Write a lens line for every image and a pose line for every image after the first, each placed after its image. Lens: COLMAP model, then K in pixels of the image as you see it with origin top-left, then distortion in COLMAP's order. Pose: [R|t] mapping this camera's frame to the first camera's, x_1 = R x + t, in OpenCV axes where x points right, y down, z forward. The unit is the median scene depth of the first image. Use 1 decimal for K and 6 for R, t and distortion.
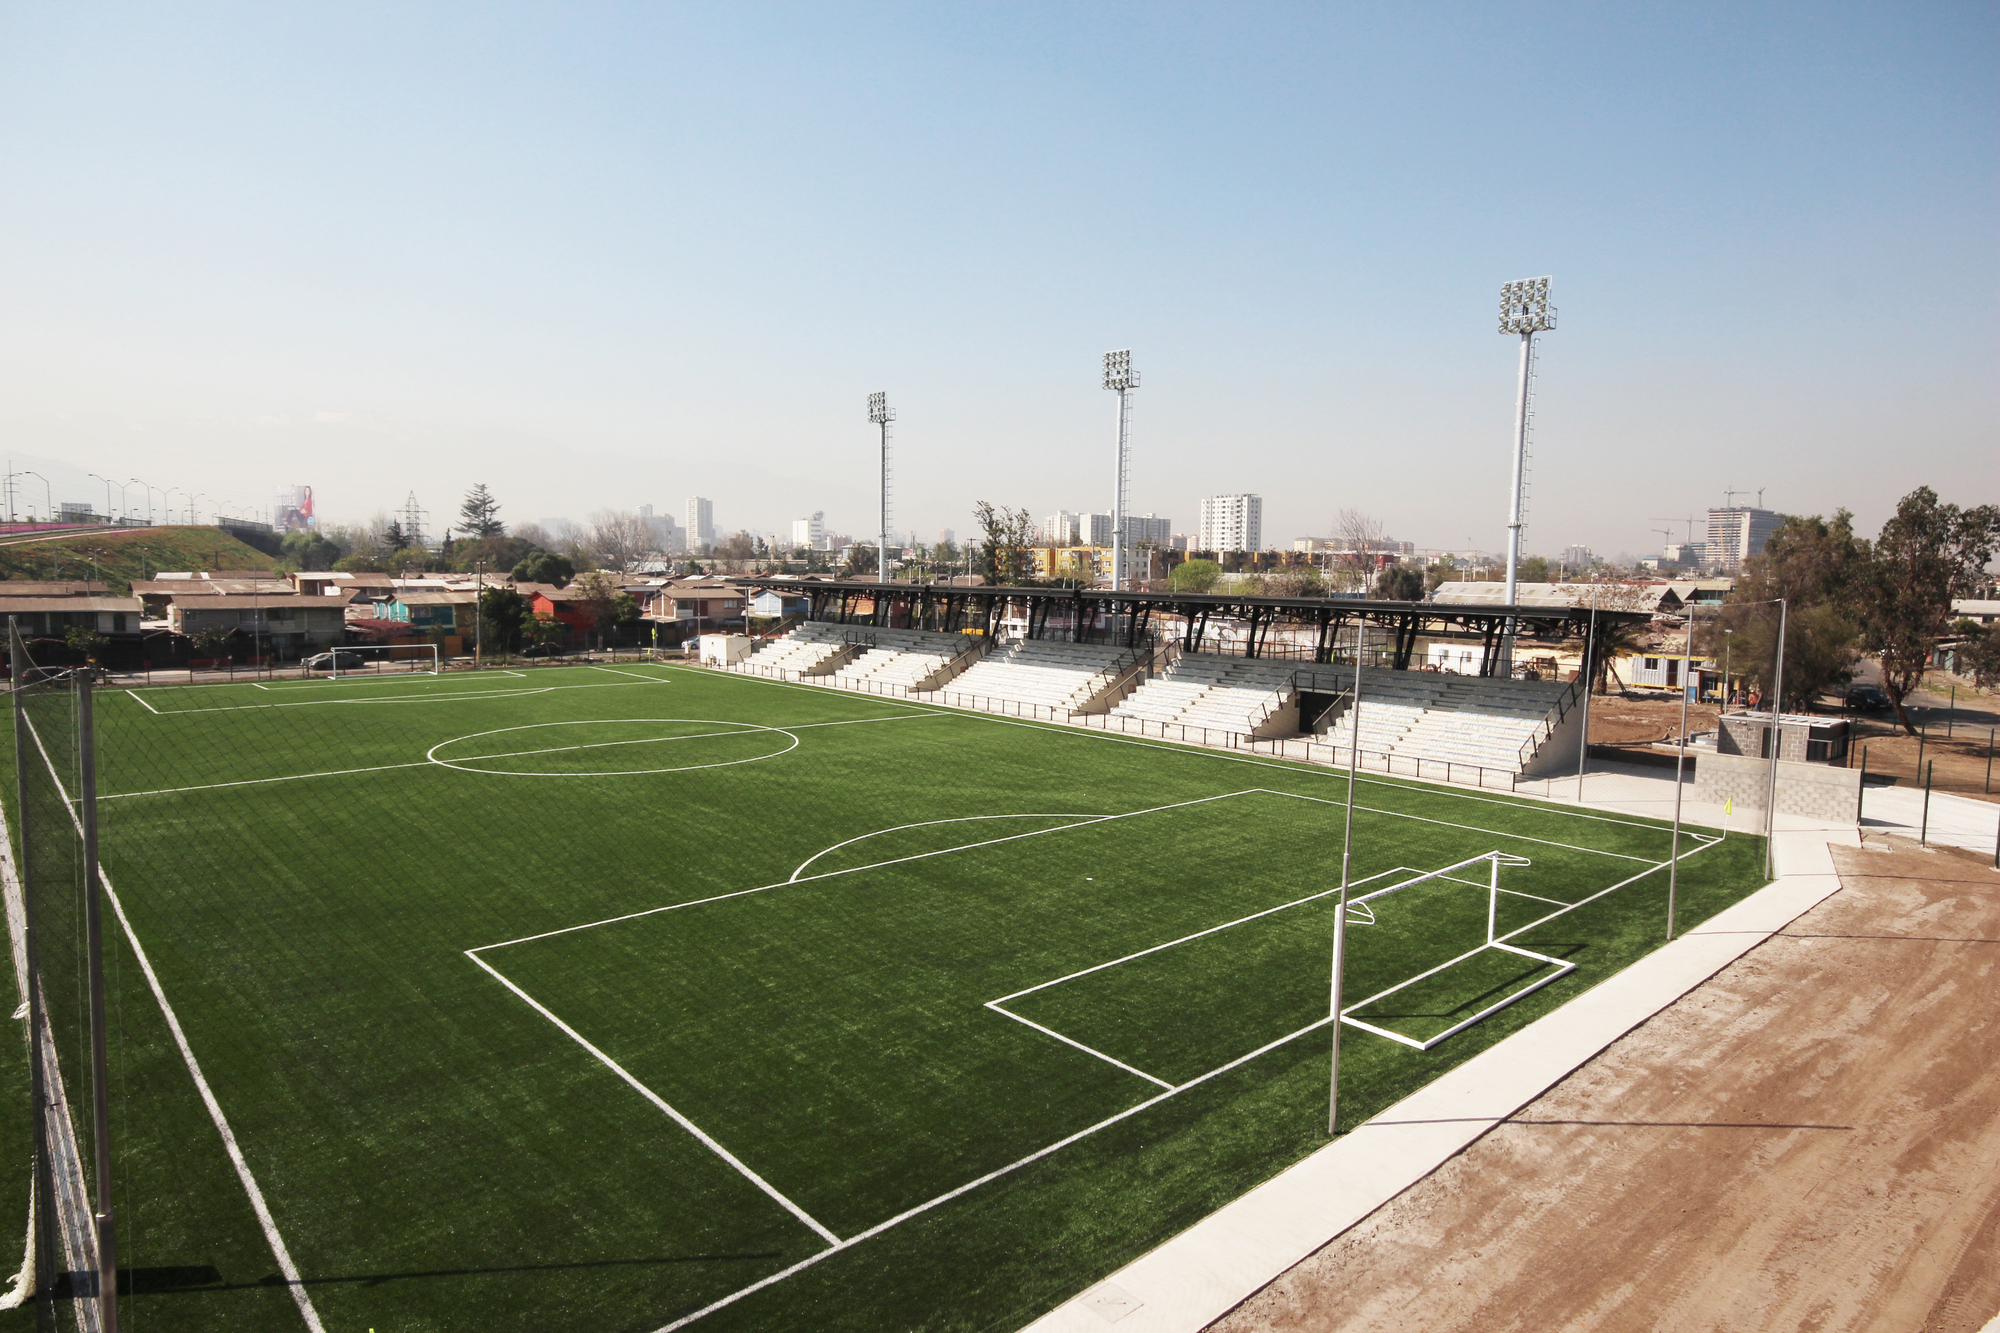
lens RADIAL K [[1142.9, 0, 1002.7], [0, 1142.9, 677.0], [0, 0, 1]] dist [-0.005966, 0.002098]
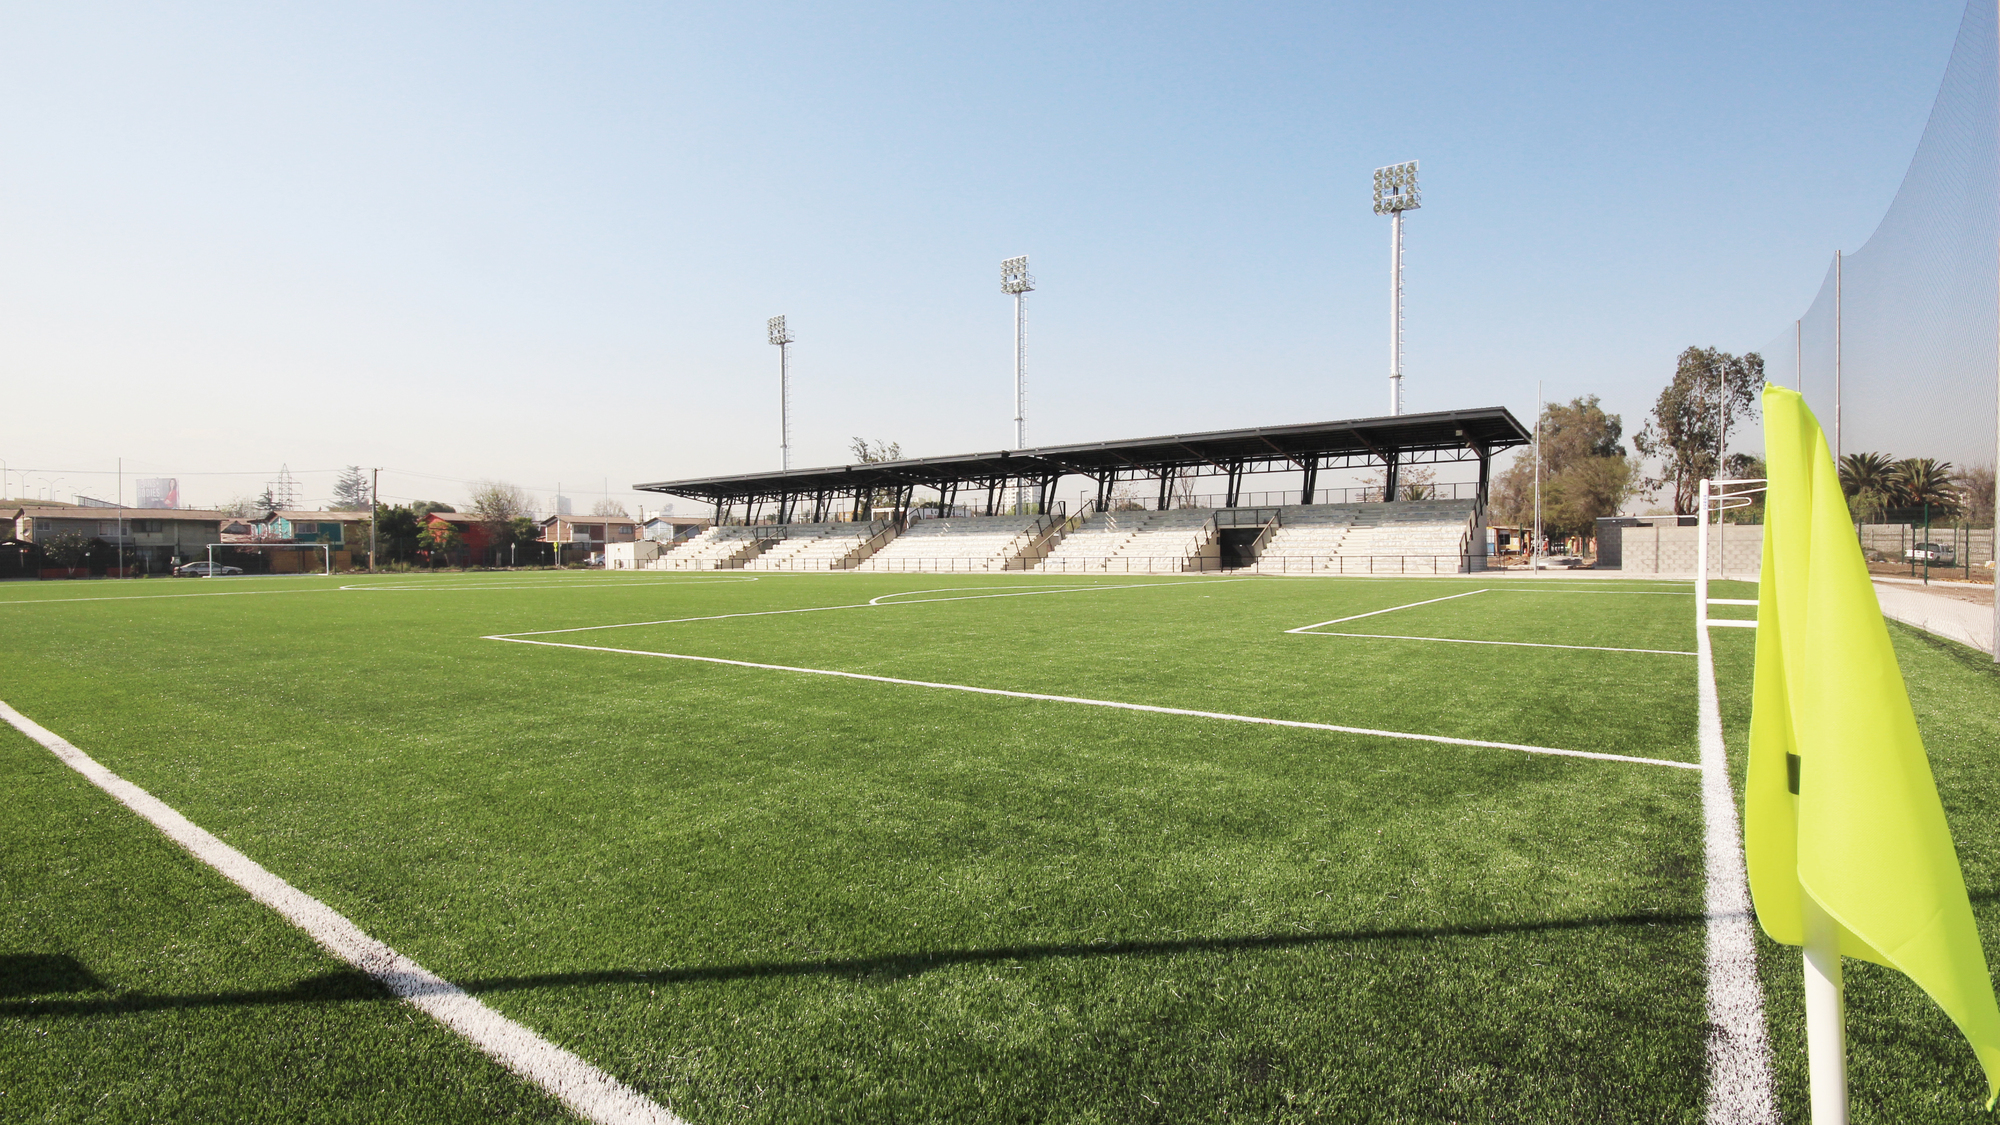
lens RADIAL K [[928.9, 0, 1008.3], [0, 928.9, 562.9], [0, 0, 1]] dist [-0.009864, -0.001953]
pose [[0.980825, -0.026083, 0.193139, -0.076721], [0.041252, 0.996335, -0.074938, 0.069767], [-0.190477, 0.081469, 0.978305, 0.112653]]
